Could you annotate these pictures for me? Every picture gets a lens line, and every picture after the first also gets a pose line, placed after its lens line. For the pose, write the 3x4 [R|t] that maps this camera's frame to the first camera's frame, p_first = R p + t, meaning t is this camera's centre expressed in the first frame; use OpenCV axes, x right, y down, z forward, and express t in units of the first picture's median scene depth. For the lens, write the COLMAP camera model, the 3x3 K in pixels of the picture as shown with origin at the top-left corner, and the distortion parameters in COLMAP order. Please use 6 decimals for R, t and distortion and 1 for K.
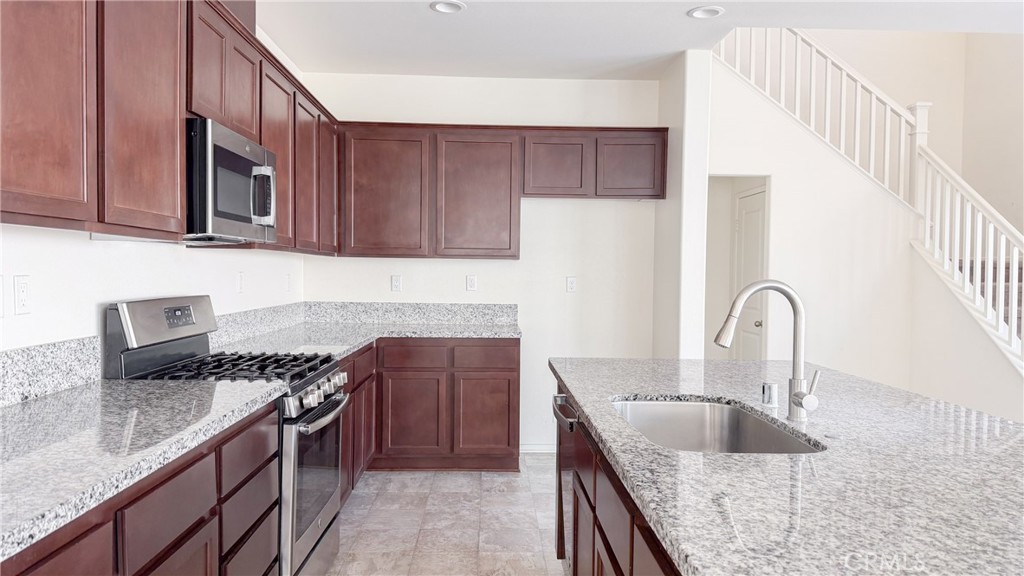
lens RADIAL K [[714.0, 0, 512.0], [0, 714.0, 288.0], [0, 0, 1]] dist [0.120473, -0.175368]
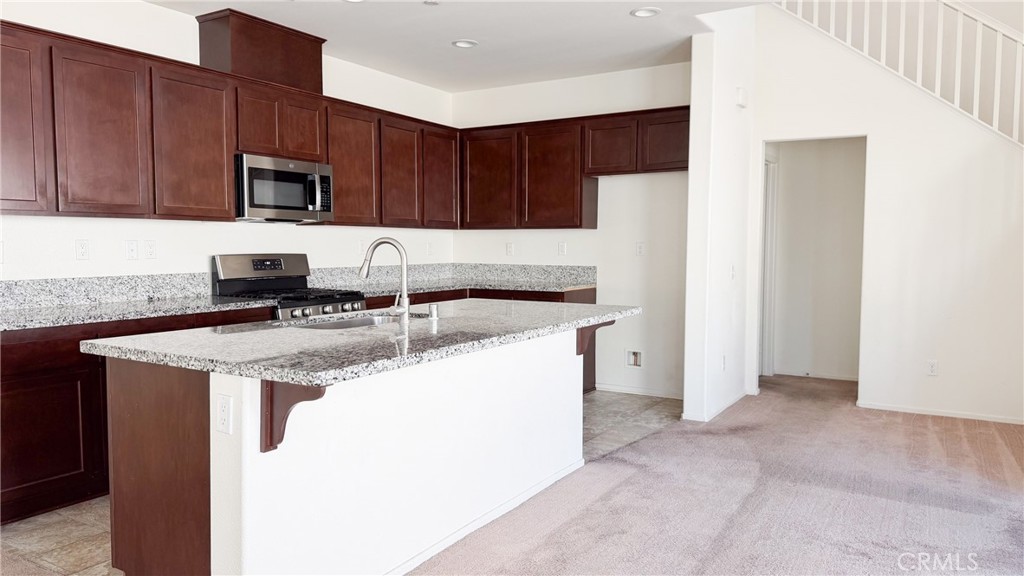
lens RADIAL K [[714.0, 0, 512.0], [0, 714.0, 288.0], [0, 0, 1]] dist [0.120473, -0.175368]
pose [[0.837070, 0.023796, -0.546578, 0.622852], [-0.004323, 0.999310, 0.036886, 0.017899], [0.547079, -0.028513, 0.836595, -0.086975]]
